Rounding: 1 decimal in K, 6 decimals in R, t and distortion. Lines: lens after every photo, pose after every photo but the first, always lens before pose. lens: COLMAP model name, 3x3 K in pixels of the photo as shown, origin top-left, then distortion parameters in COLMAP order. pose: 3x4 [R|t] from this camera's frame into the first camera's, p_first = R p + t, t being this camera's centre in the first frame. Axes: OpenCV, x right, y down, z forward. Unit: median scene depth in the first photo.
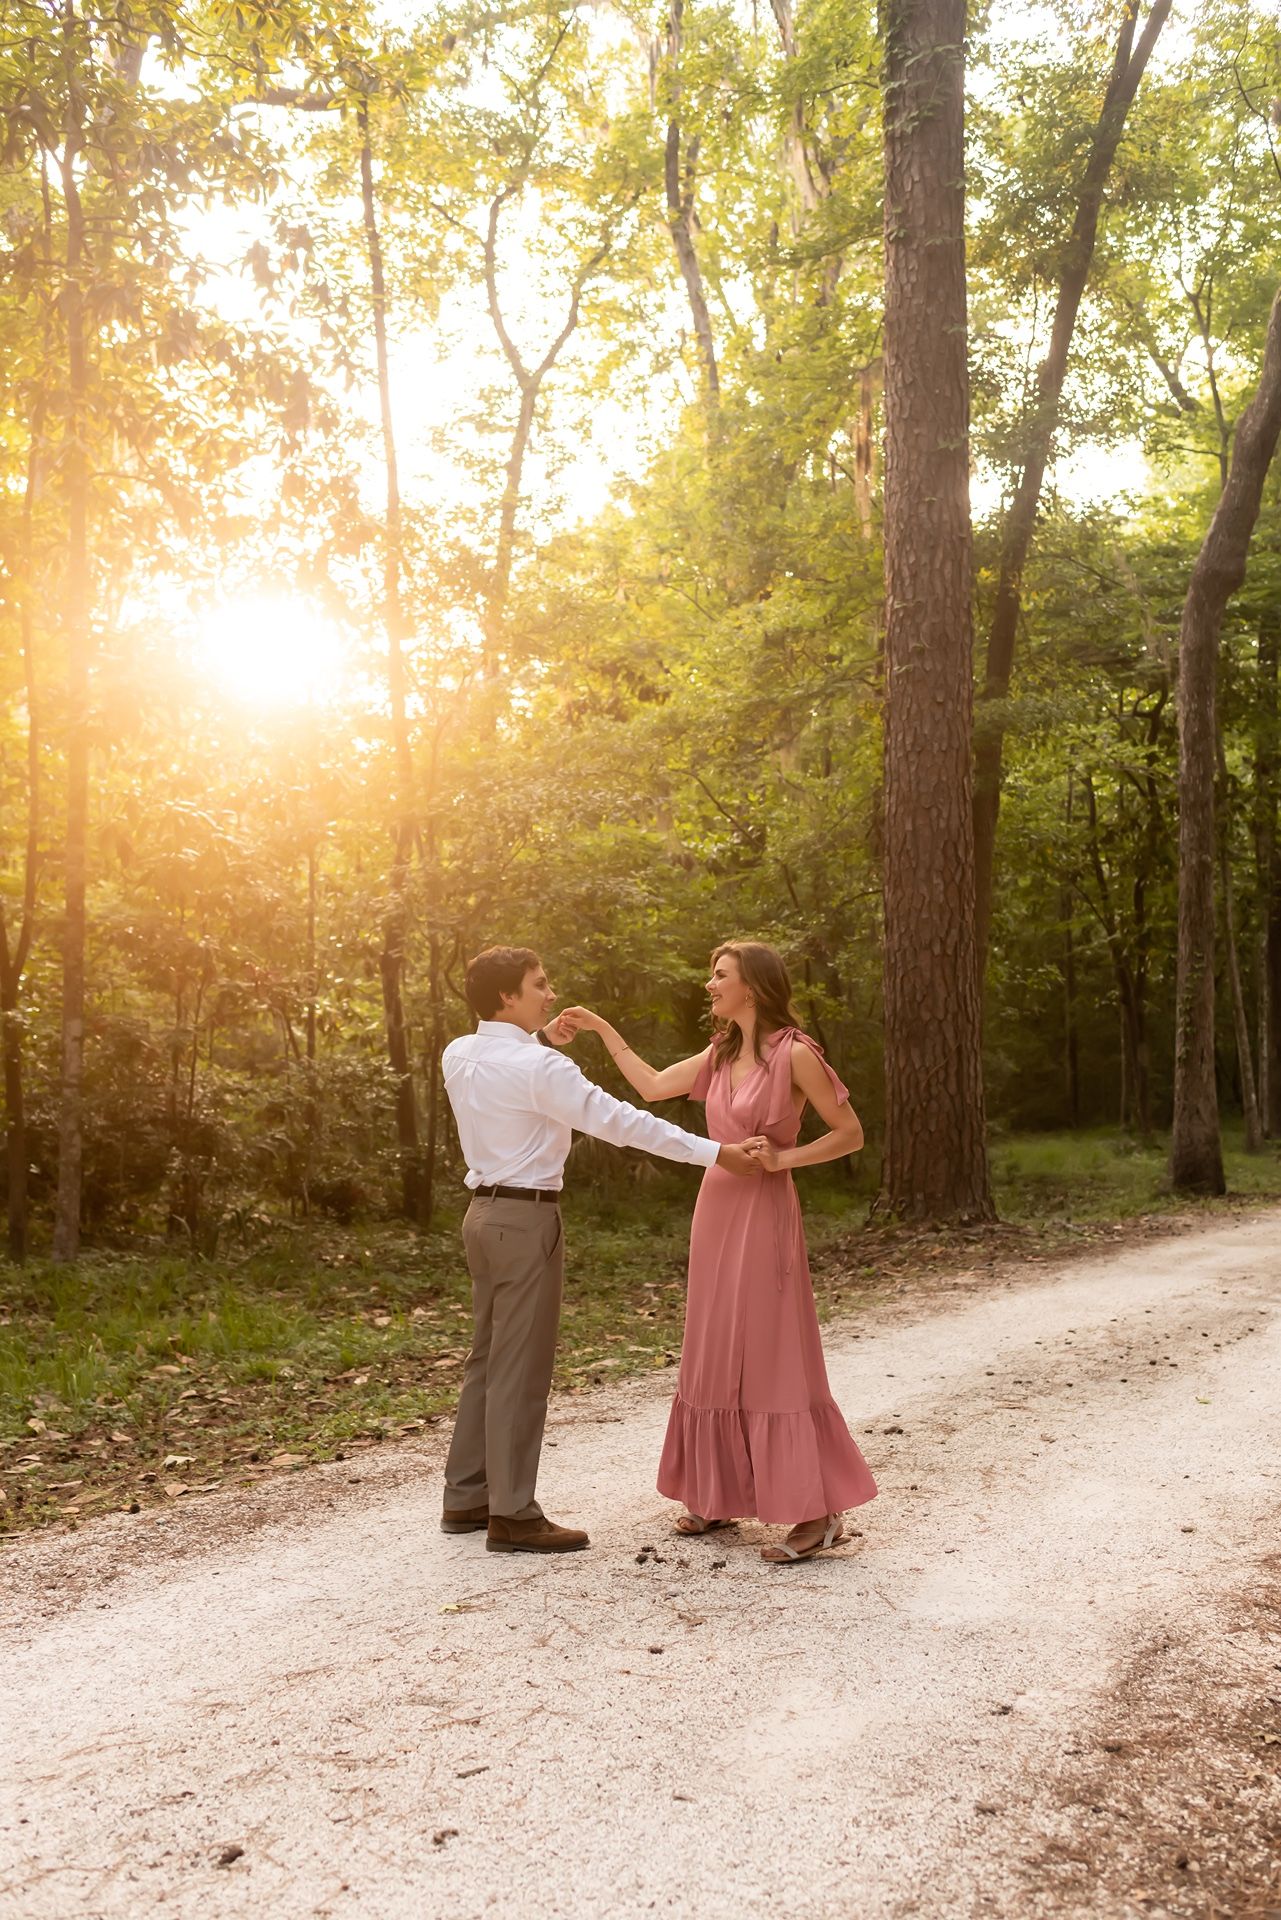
lens RADIAL K [[1659.5, 0, 644.7], [0, 1659.5, 1048.5], [0, 0, 1]] dist [0.005296, -0.007641]
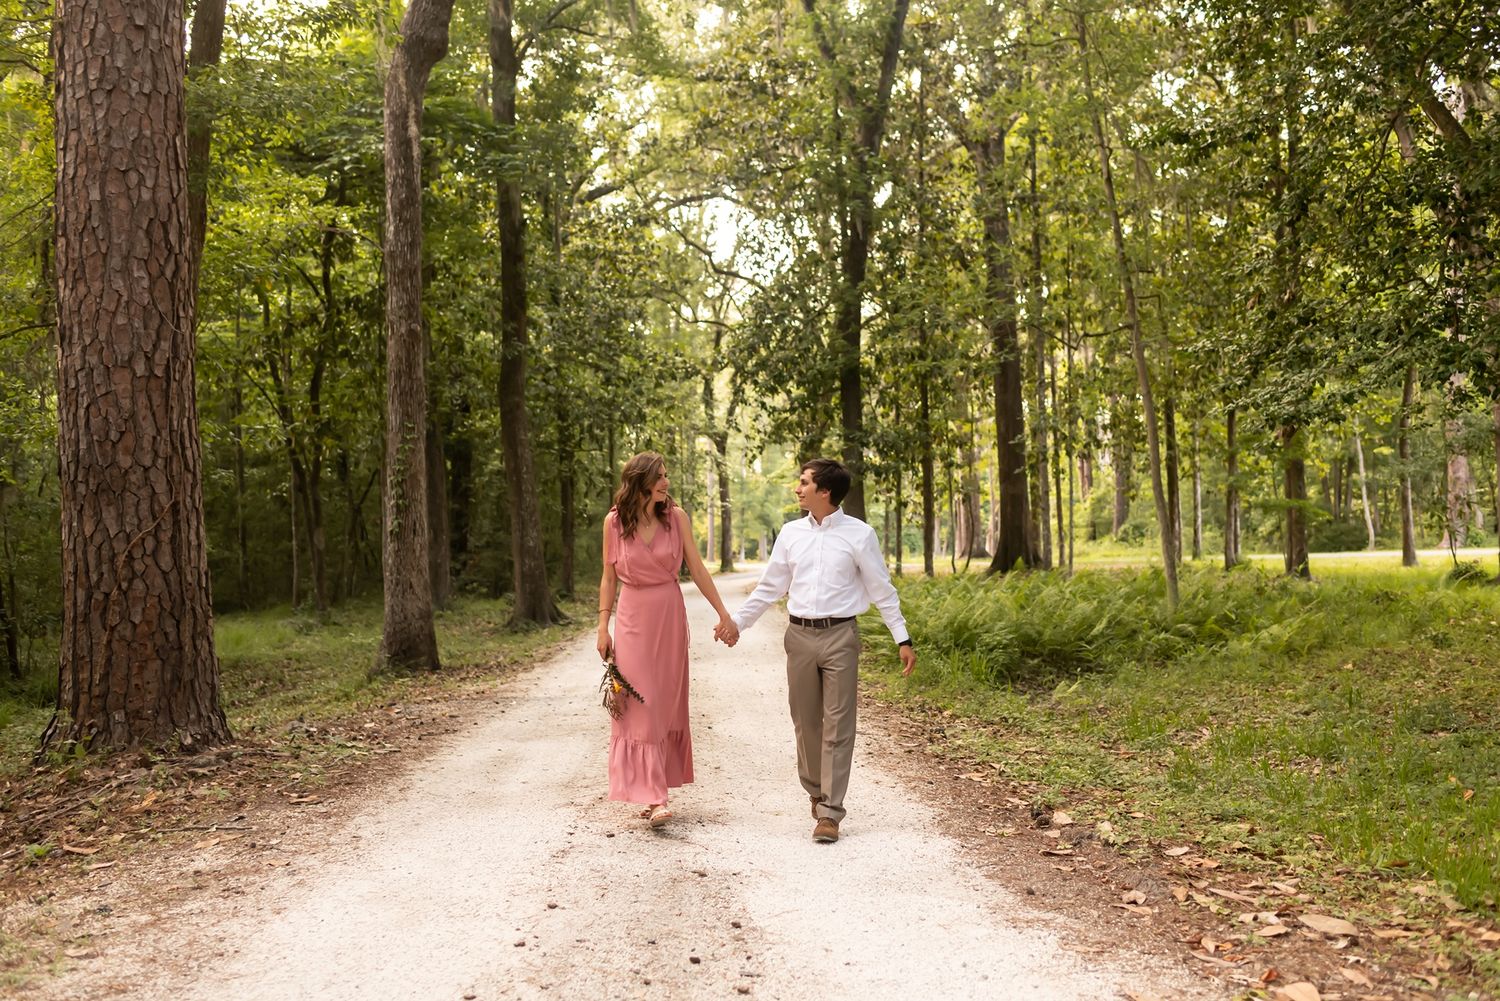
lens RADIAL K [[1296.5, 0, 682.8], [0, 1296.5, 506.0], [0, 0, 1]] dist [0.005296, -0.007641]
pose [[0.828390, -0.006480, 0.560114, 0.055854], [0.023205, 0.999472, -0.022756, 0.017760], [-0.559671, 0.031848, 0.828103, 0.405671]]
